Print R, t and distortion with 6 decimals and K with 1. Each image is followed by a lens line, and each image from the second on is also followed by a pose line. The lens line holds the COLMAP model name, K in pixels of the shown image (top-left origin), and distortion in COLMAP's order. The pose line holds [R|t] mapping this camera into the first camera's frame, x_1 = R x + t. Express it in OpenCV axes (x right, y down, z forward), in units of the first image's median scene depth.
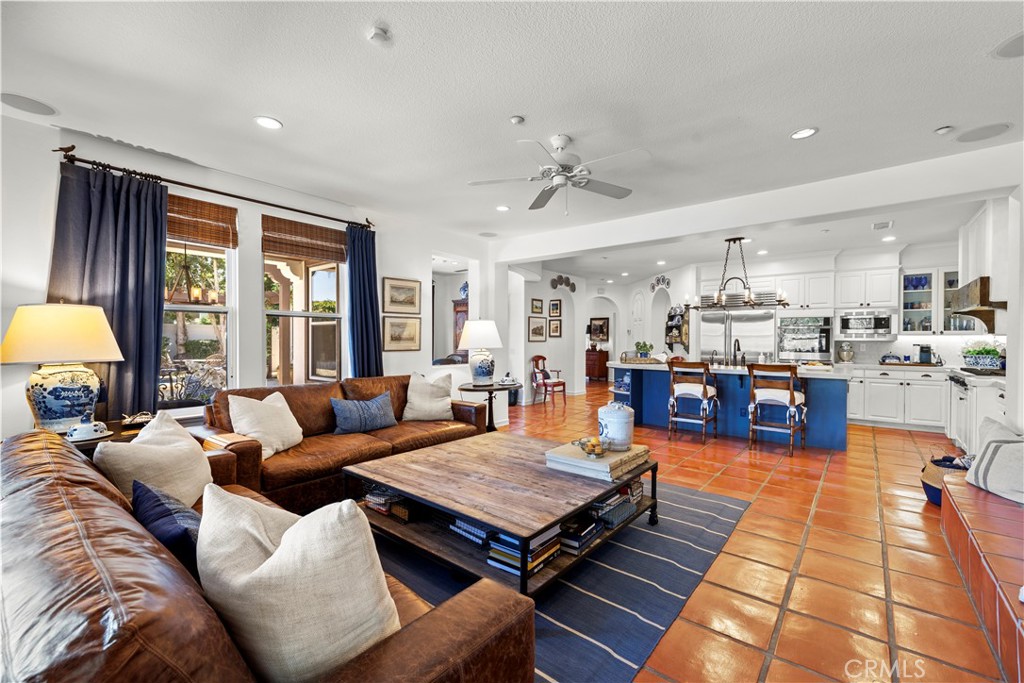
lens RADIAL K [[432.9, 0, 512.9], [0, 432.9, 339.4], [0, 0, 1]] dist [0.002399, 0.000295]
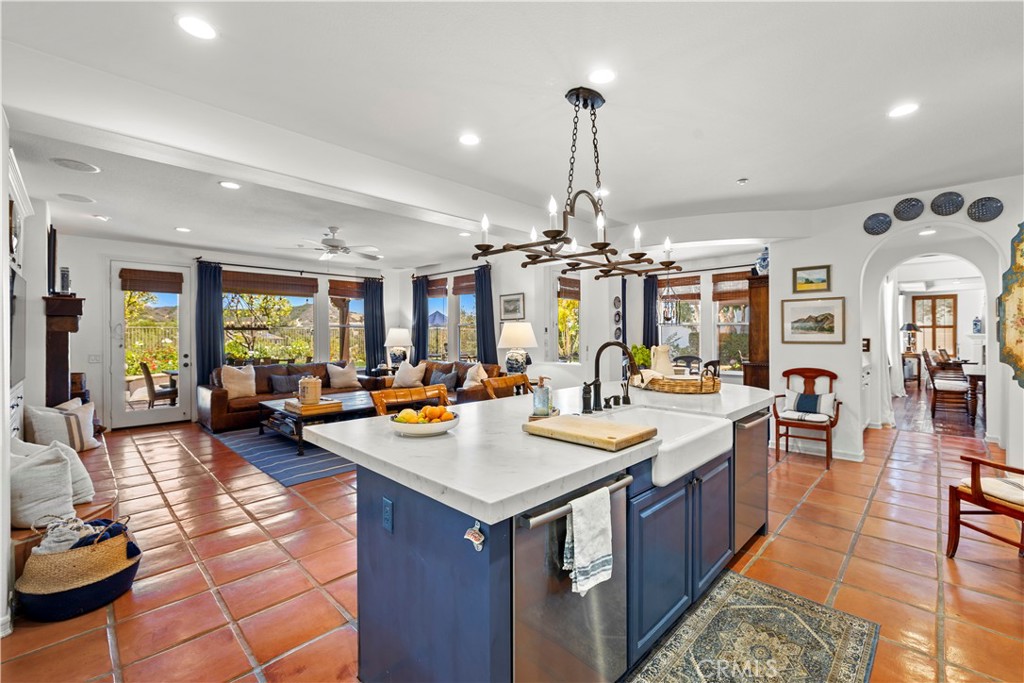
lens RADIAL K [[432.9, 0, 514.0], [0, 432.9, 339.0], [0, 0, 1]] dist [0.002399, 0.000295]
pose [[-0.101358, 0.004773, -0.994839, 1.258111], [-0.000185, 0.999988, 0.004817, -0.005636], [0.994850, 0.000673, -0.101356, 1.322565]]
